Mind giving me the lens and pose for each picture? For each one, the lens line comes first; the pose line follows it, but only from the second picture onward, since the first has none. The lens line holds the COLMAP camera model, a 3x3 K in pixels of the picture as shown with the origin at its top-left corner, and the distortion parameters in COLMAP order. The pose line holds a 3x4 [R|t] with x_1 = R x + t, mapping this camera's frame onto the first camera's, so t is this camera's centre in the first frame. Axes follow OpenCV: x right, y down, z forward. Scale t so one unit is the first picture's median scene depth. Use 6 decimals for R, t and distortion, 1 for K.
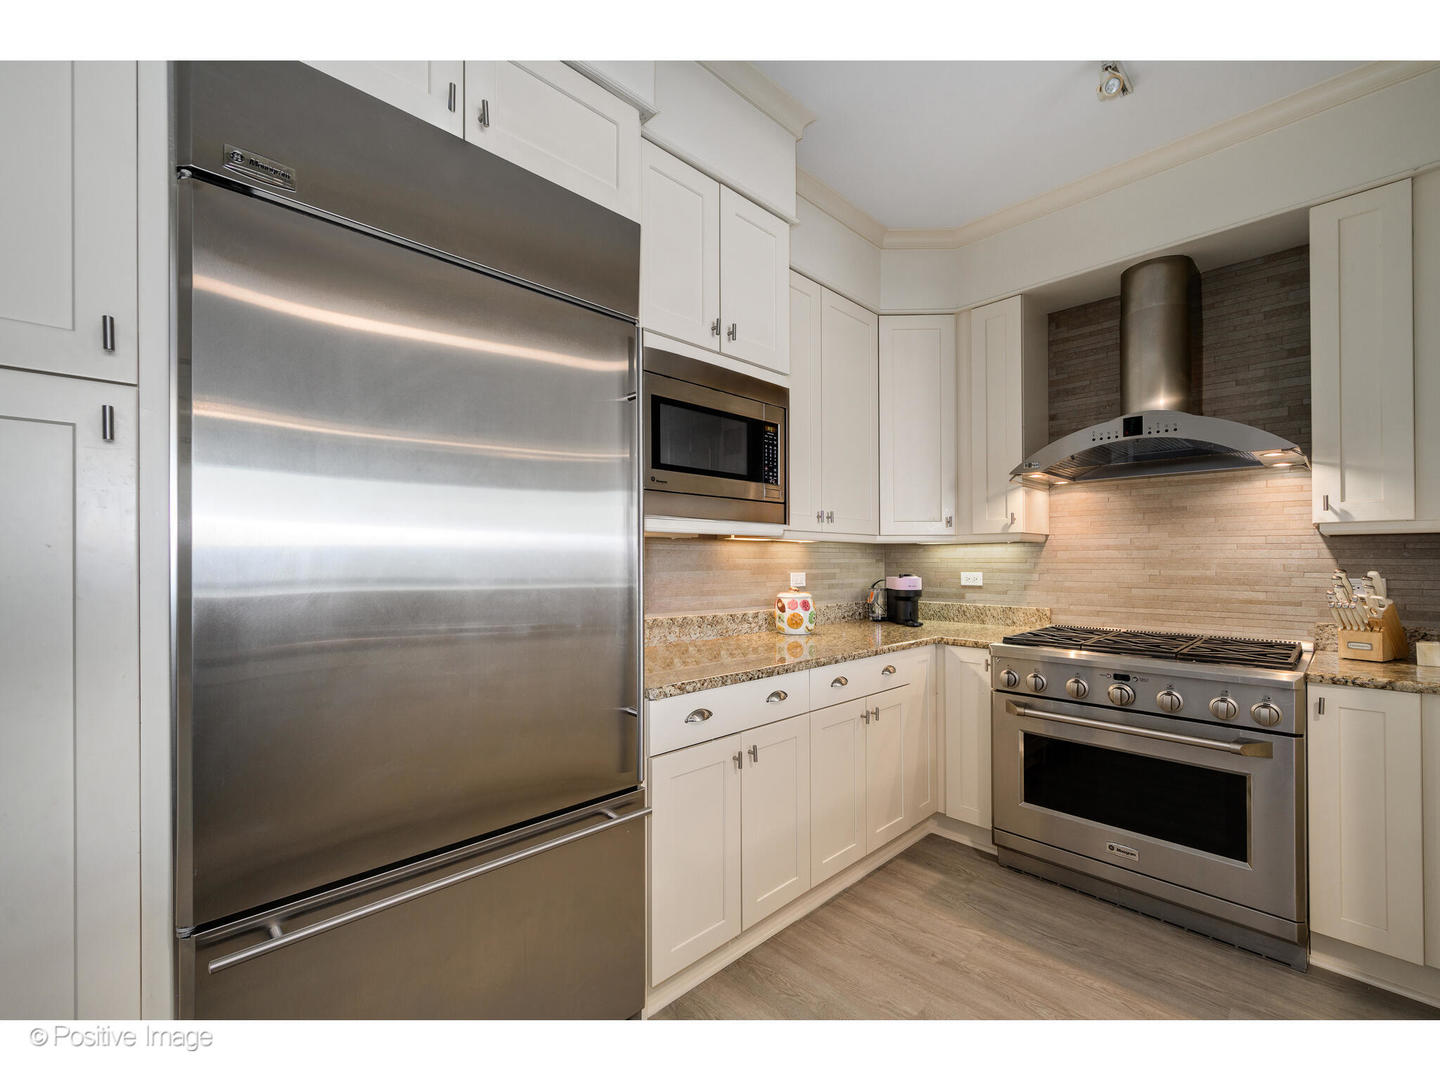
lens RADIAL K [[625.8, 0, 768.8], [0, 625.8, 558.6], [0, 0, 1]] dist [0.006000, 0.000160]
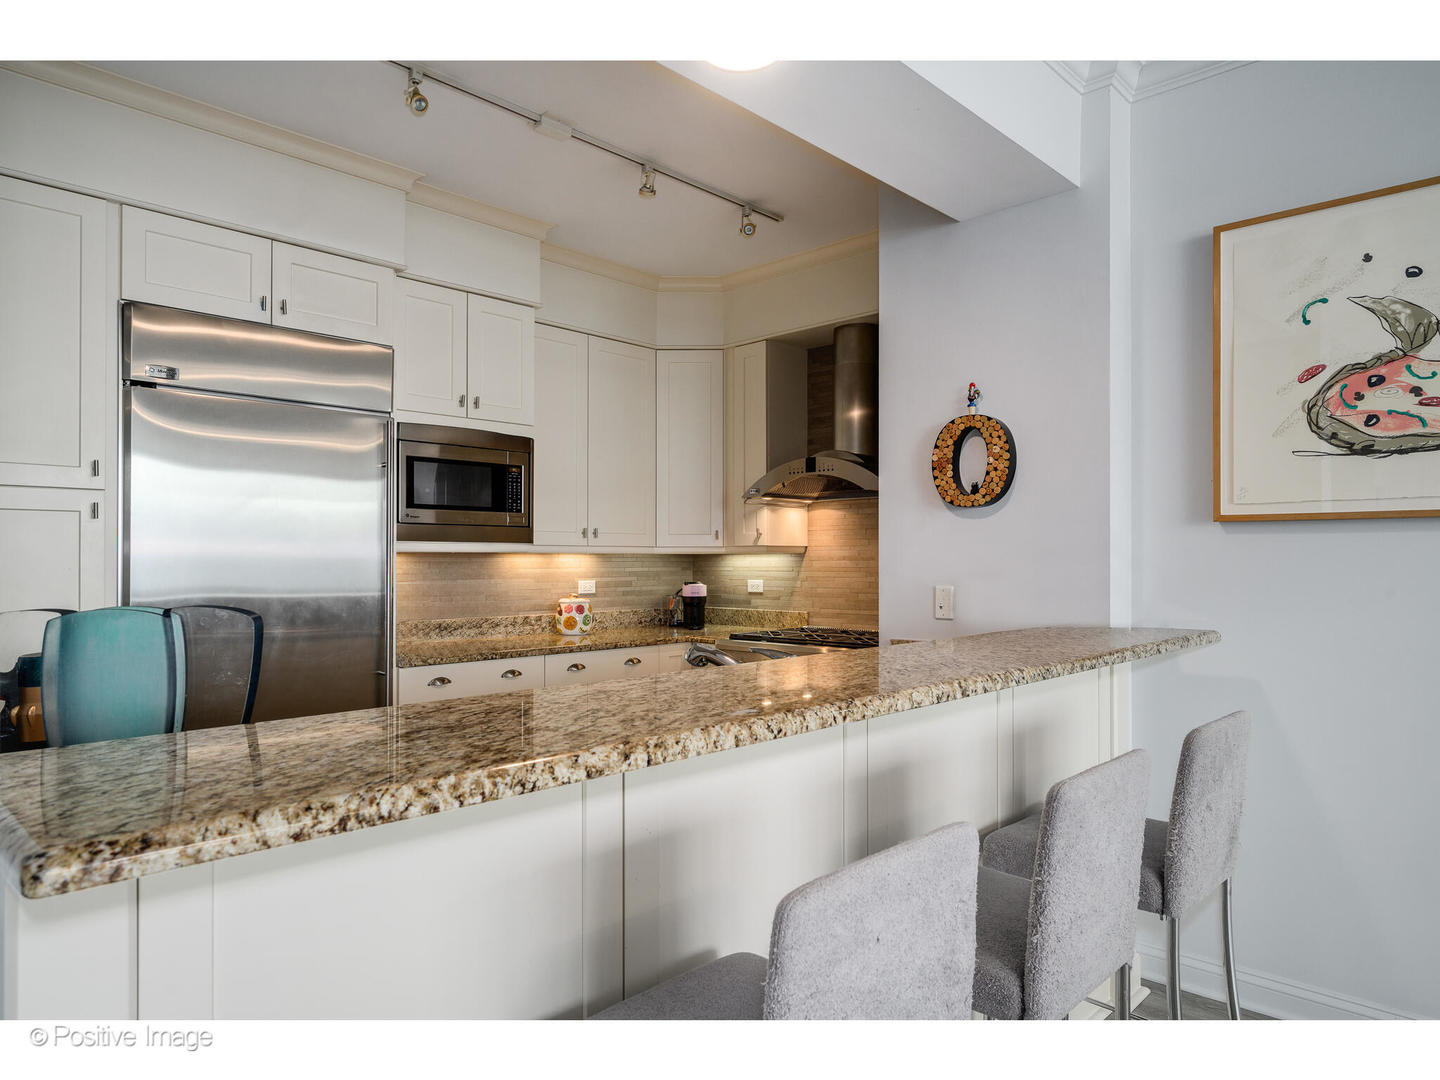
lens RADIAL K [[927.5, 0, 780.9], [0, 927.5, 545.3], [0, 0, 1]] dist [-0.002233, -0.001990]
pose [[0.999628, -0.002037, 0.027186, 0.395001], [0.002467, 0.999872, -0.015788, -0.015451], [-0.027151, 0.015849, 0.999506, -0.734804]]
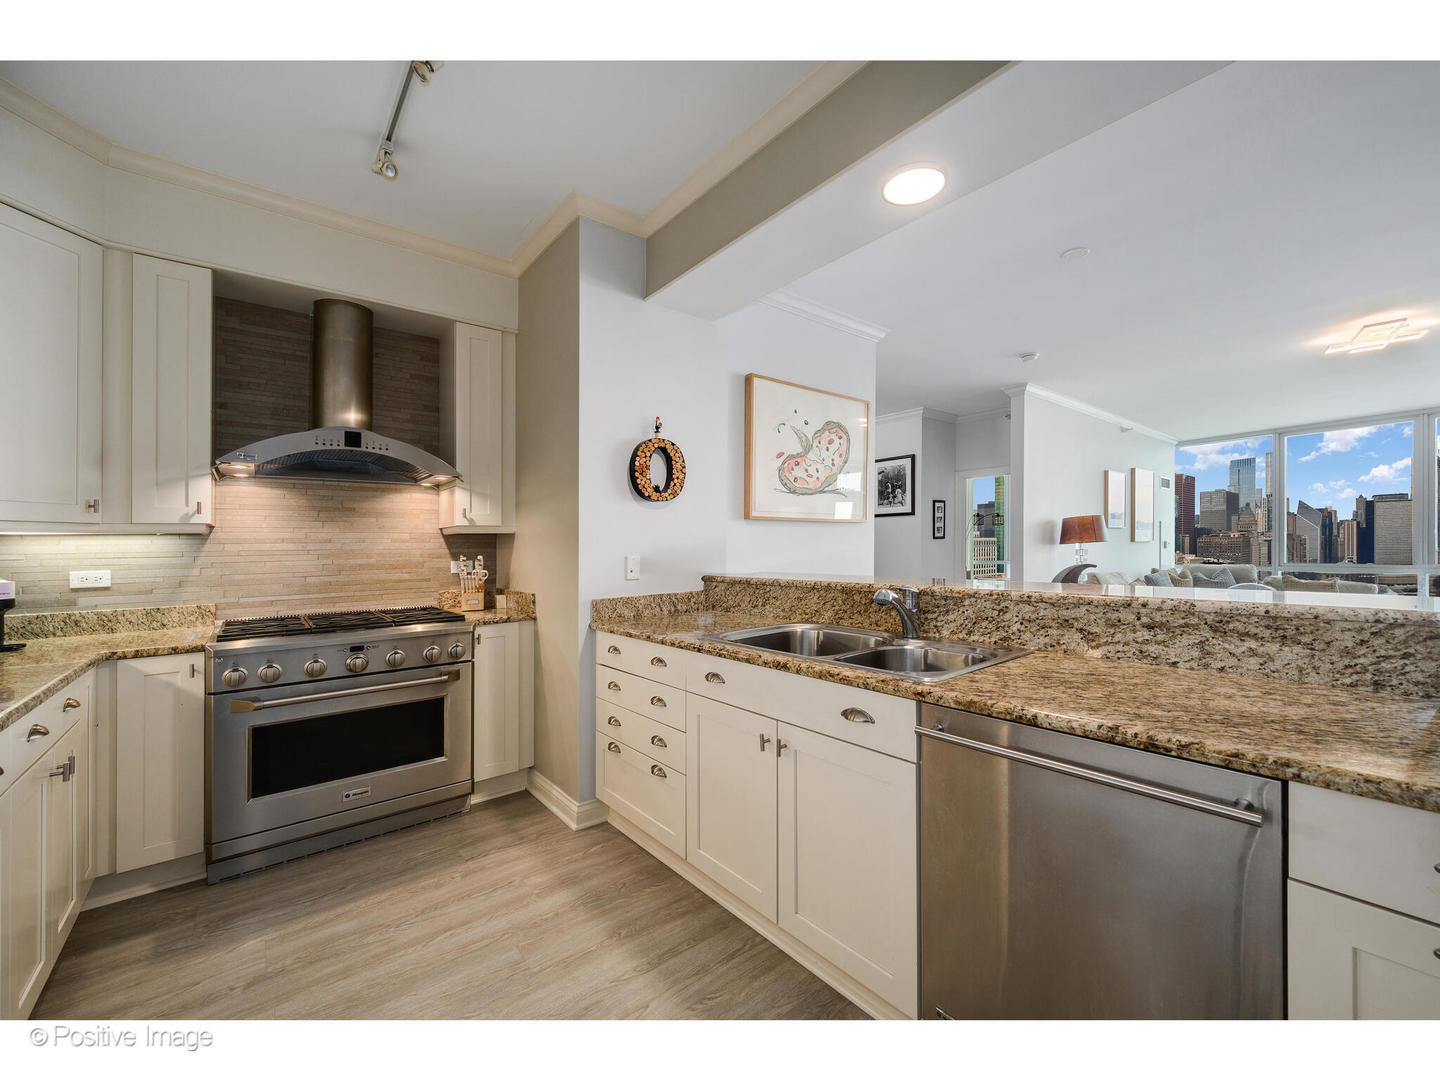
lens RADIAL K [[584.9, 0, 699.2], [0, 584.9, 556.1], [0, 0, 1]] dist [-0.000923, -0.000020]
pose [[0.132984, -0.017550, 0.990963, -0.372389], [0.014552, 0.999770, 0.015753, 0.003458], [-0.991011, 0.012326, 0.133209, 0.166943]]
